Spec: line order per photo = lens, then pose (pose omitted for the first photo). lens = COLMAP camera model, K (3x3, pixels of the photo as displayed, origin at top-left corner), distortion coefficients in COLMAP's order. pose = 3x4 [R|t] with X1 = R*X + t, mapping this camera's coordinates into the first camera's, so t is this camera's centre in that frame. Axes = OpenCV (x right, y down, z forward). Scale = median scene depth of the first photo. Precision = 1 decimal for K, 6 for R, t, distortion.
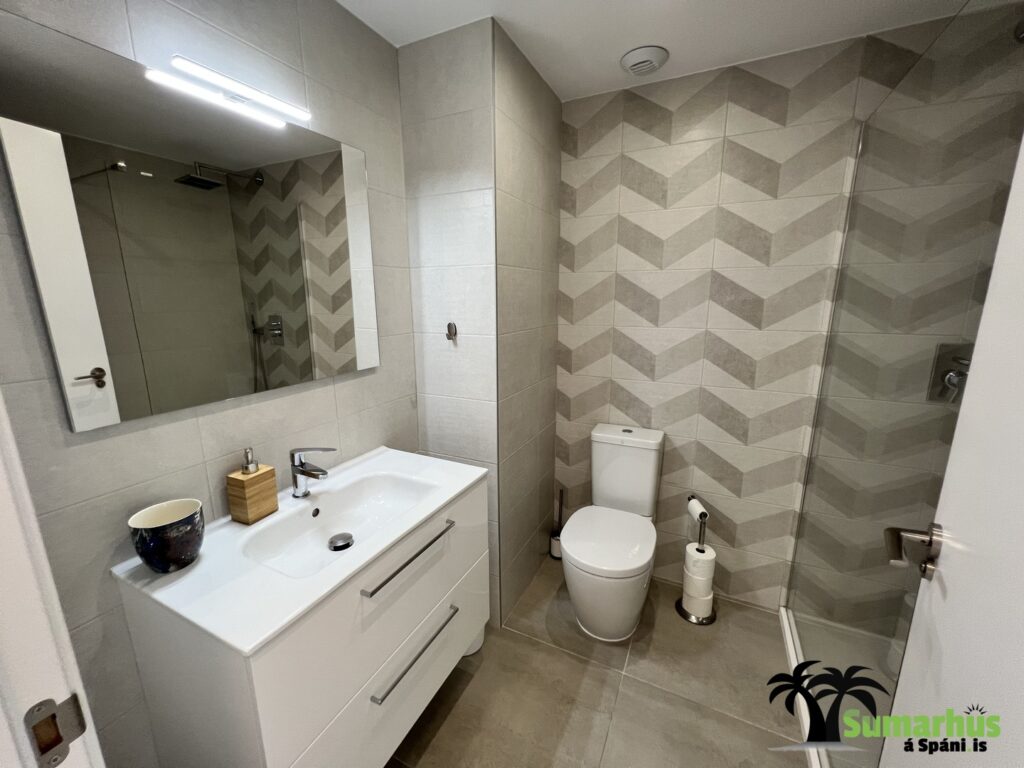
lens RADIAL K [[412.1, 0, 509.5], [0, 412.1, 384.1], [0, 0, 1]] dist [-0.000892, 0.000150]
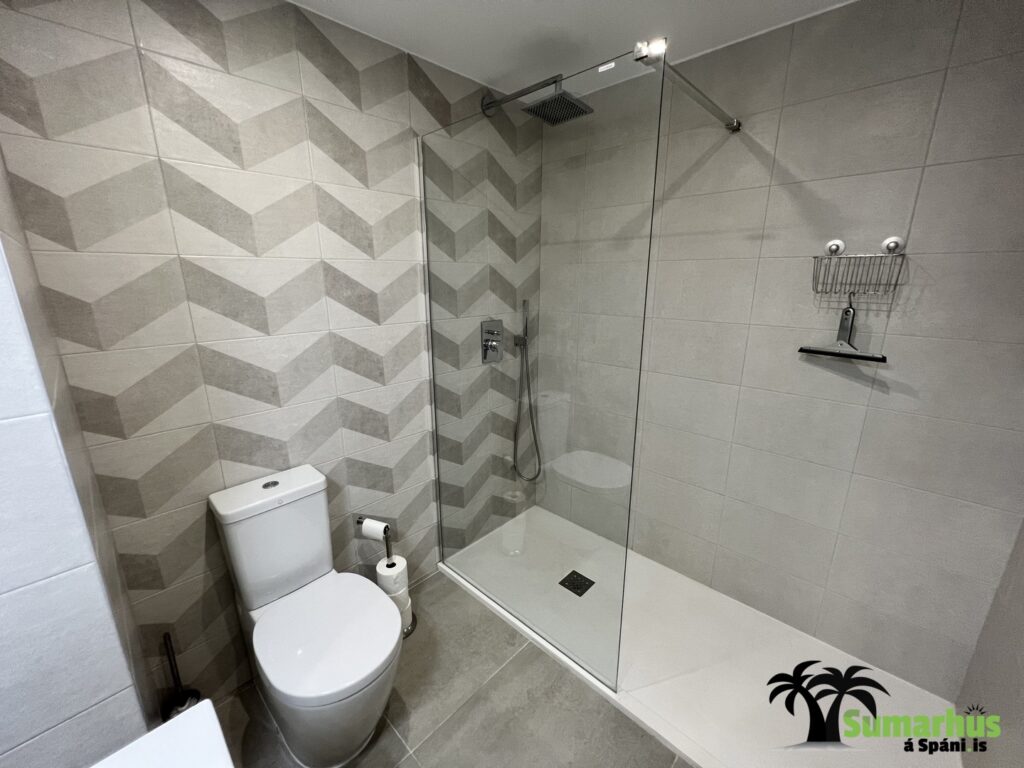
lens RADIAL K [[412.1, 0, 509.5], [0, 412.1, 384.1], [0, 0, 1]] dist [-0.000892, 0.000150]
pose [[0.297425, -0.238238, 0.924544, -0.230923], [0.200168, 0.962405, 0.183601, -0.112769], [-0.933526, 0.130456, 0.333931, 0.397976]]
